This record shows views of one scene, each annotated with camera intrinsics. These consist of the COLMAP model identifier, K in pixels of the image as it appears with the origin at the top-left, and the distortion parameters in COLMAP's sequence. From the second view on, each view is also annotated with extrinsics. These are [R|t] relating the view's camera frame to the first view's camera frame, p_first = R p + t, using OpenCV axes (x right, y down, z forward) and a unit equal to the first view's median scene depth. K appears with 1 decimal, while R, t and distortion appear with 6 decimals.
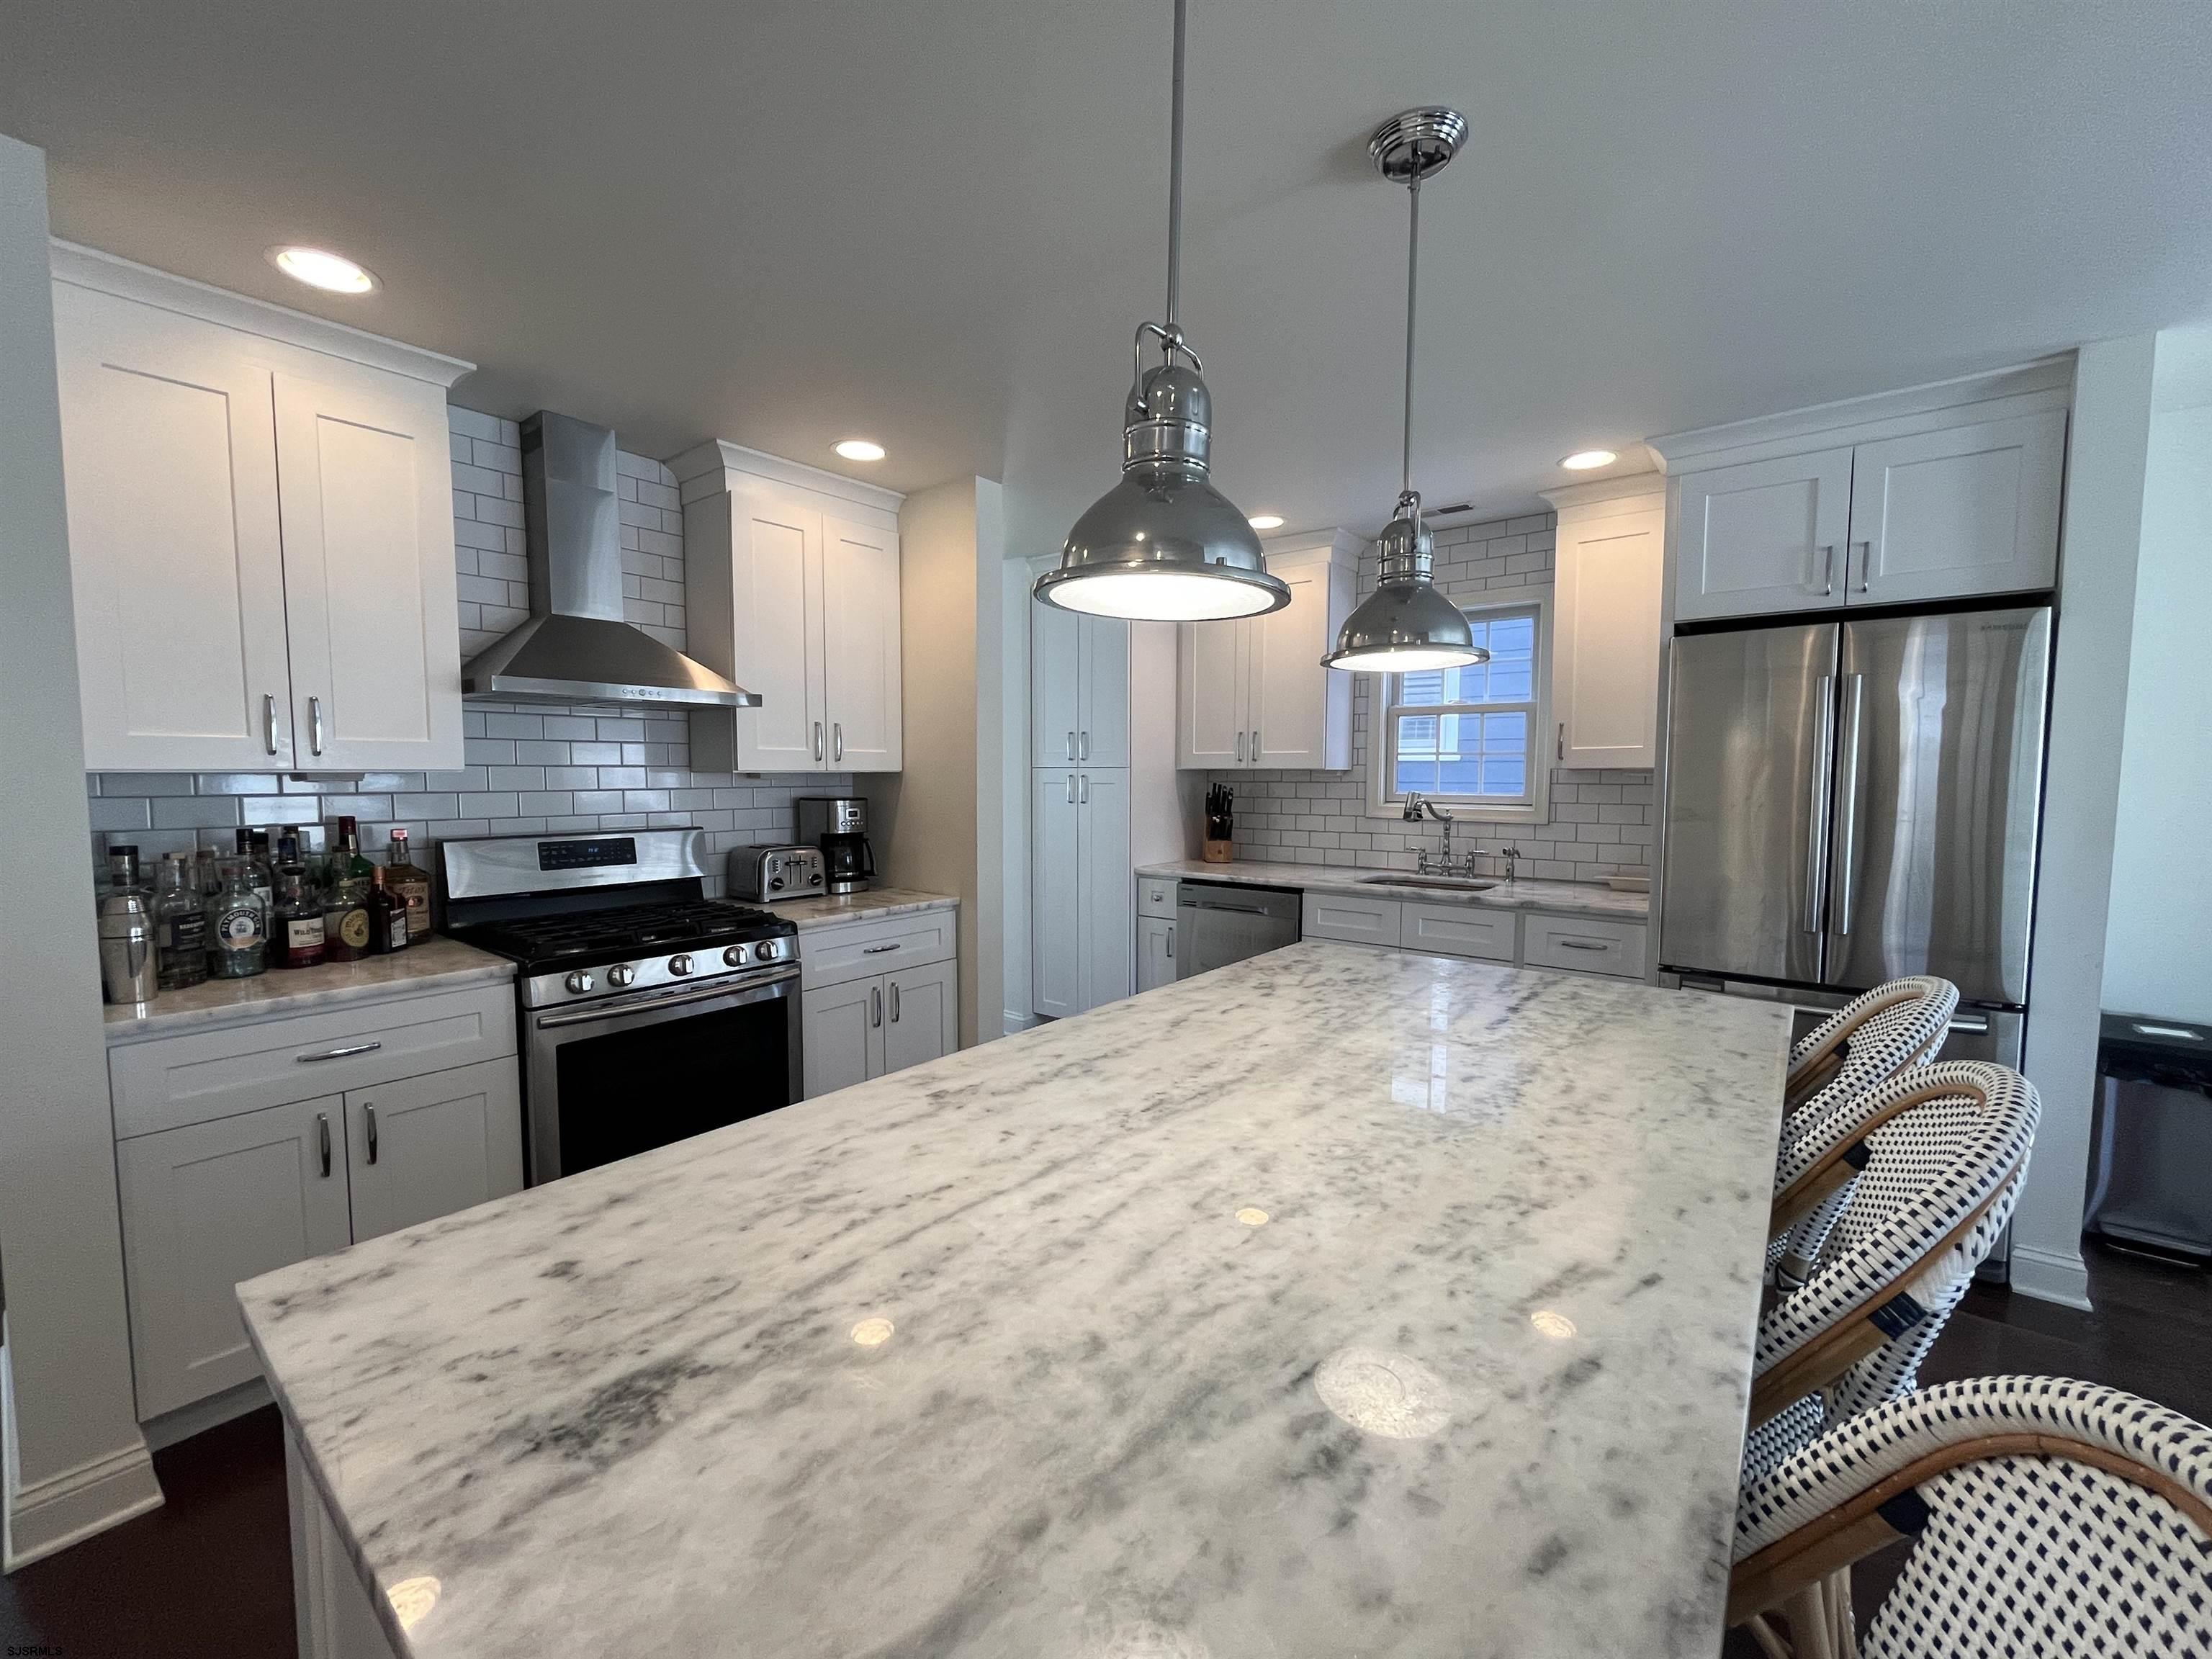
lens RADIAL K [[899.0, 0, 1108.2], [0, 899.0, 827.5], [0, 0, 1]] dist [-0.001830, 0.000127]
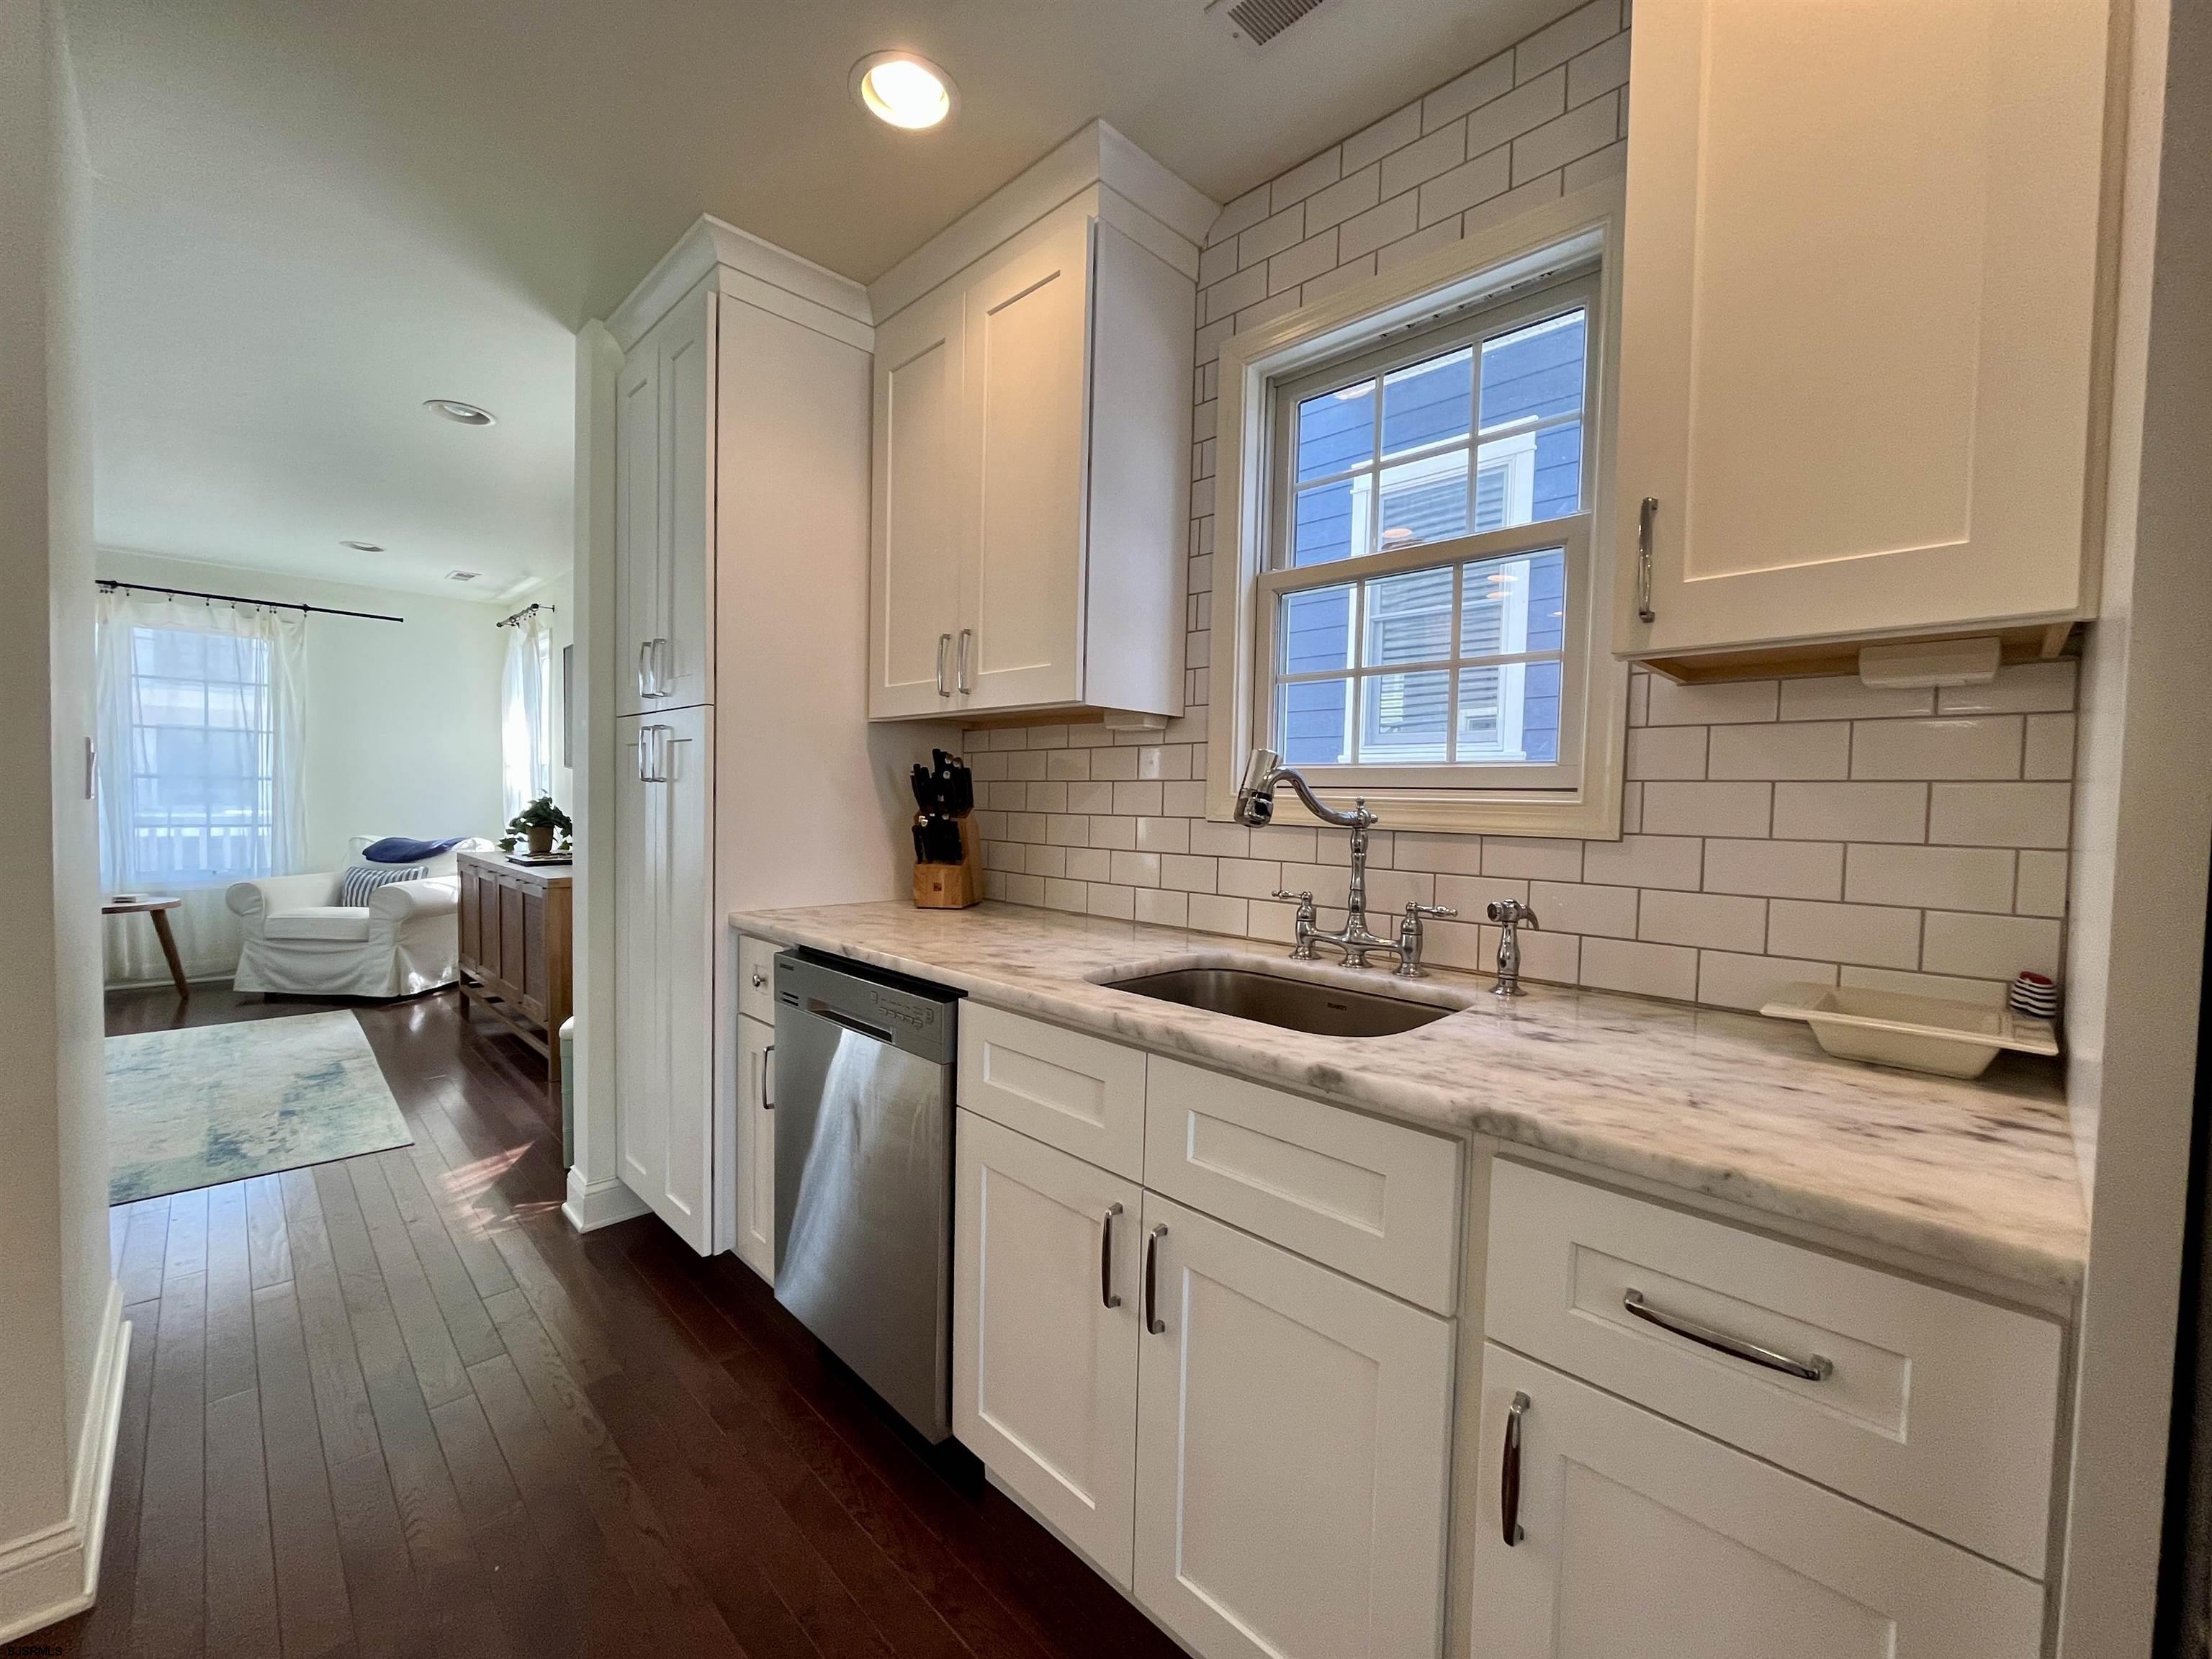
lens RADIAL K [[899.0, 0, 1107.8], [0, 899.0, 830.7], [0, 0, 1]] dist [-0.001830, 0.000127]
pose [[0.993462, 0.023174, -0.111790, 0.310649], [-0.026365, 0.999284, -0.027151, 0.007919], [0.111081, 0.029921, 0.993361, 0.590145]]
